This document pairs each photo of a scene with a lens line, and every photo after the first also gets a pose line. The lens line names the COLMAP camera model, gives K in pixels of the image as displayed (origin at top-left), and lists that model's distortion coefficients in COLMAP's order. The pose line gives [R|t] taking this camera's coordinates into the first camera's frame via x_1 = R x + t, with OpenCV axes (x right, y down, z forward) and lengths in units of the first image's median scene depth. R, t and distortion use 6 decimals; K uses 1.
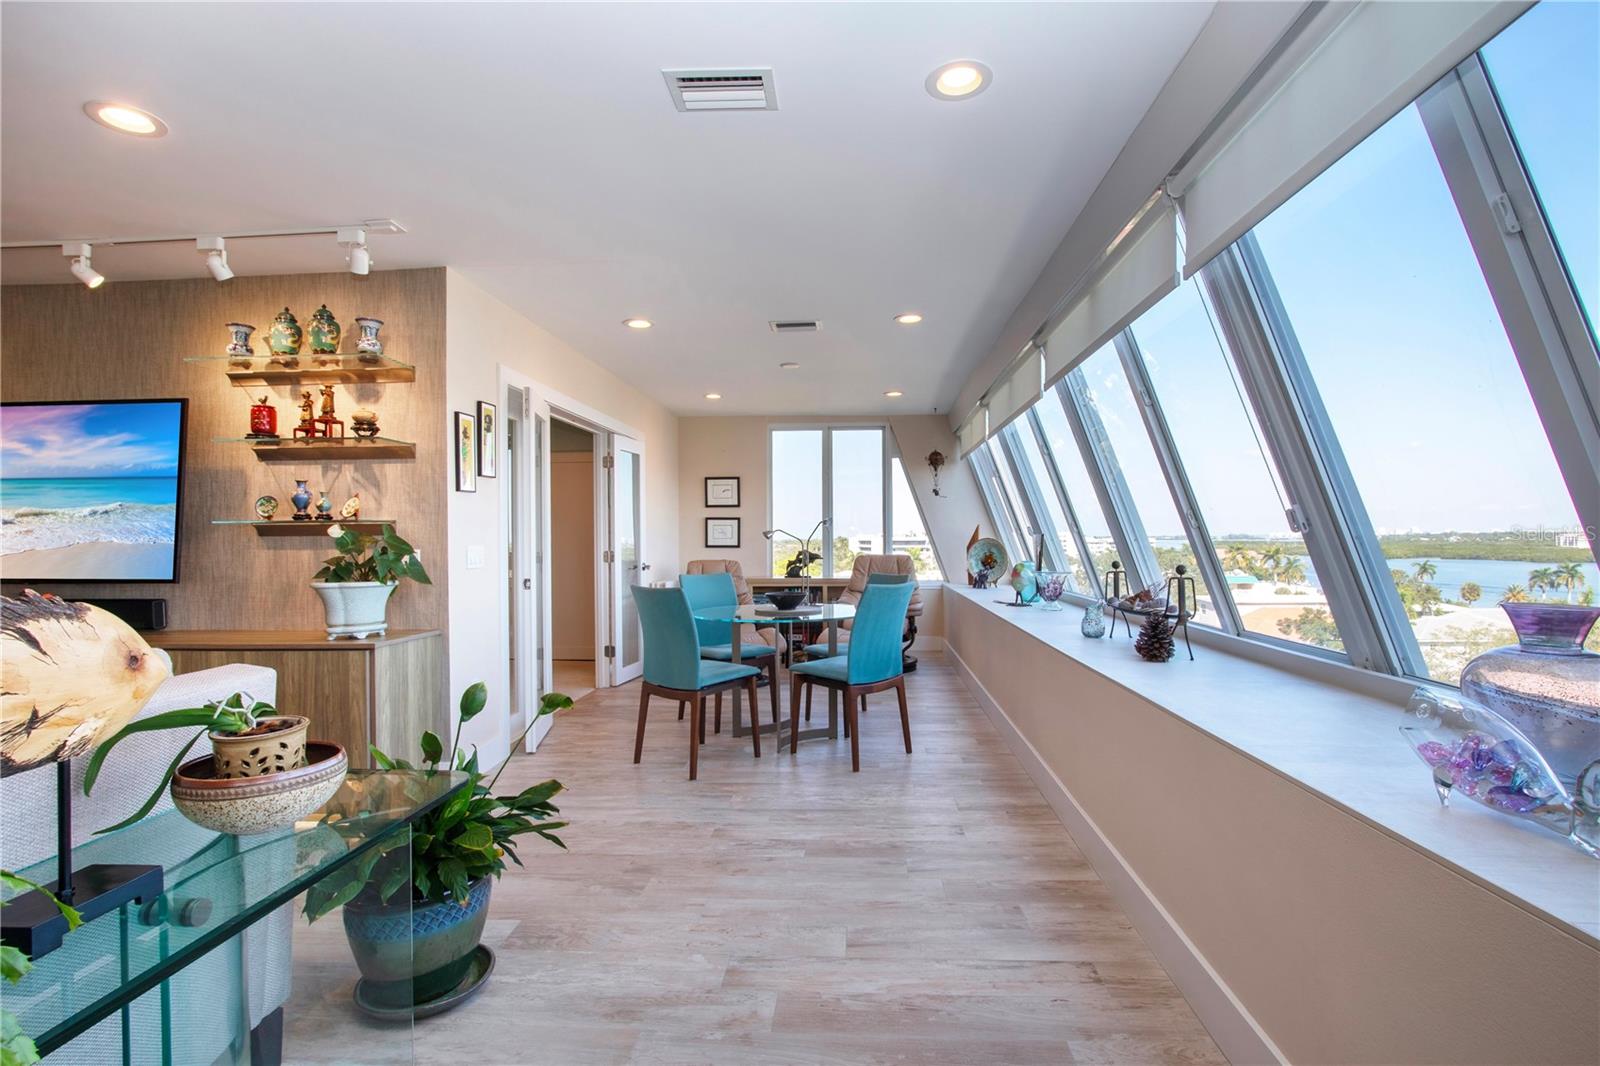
lens RADIAL K [[753.1, 0, 788.7], [0, 753.1, 545.0], [0, 0, 1]] dist [-0.001417, -0.000374]
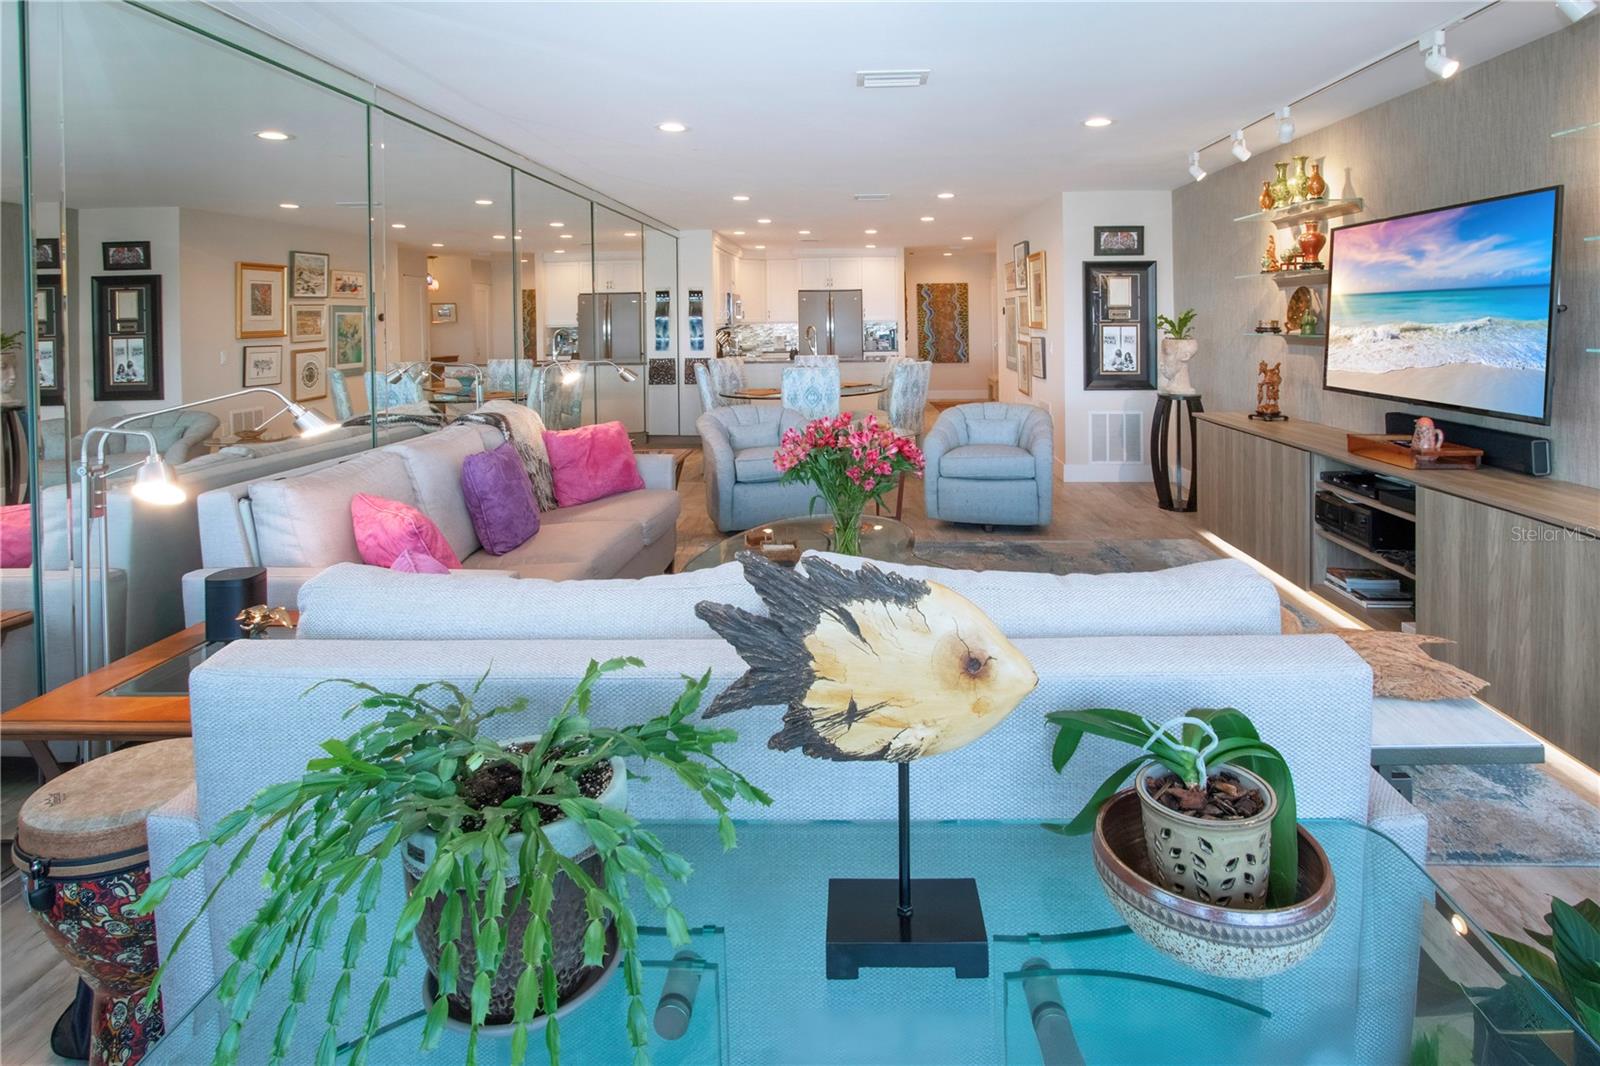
lens RADIAL K [[834.6, 0, 846.8], [0, 834.6, 331.1], [0, 0, 1]] dist [0.000449, -0.000333]
pose [[0.073091, 0.017137, -0.997178, -0.002757], [-0.003087, 0.999851, 0.016956, -0.054926], [0.997320, 0.001839, 0.073133, 0.208204]]
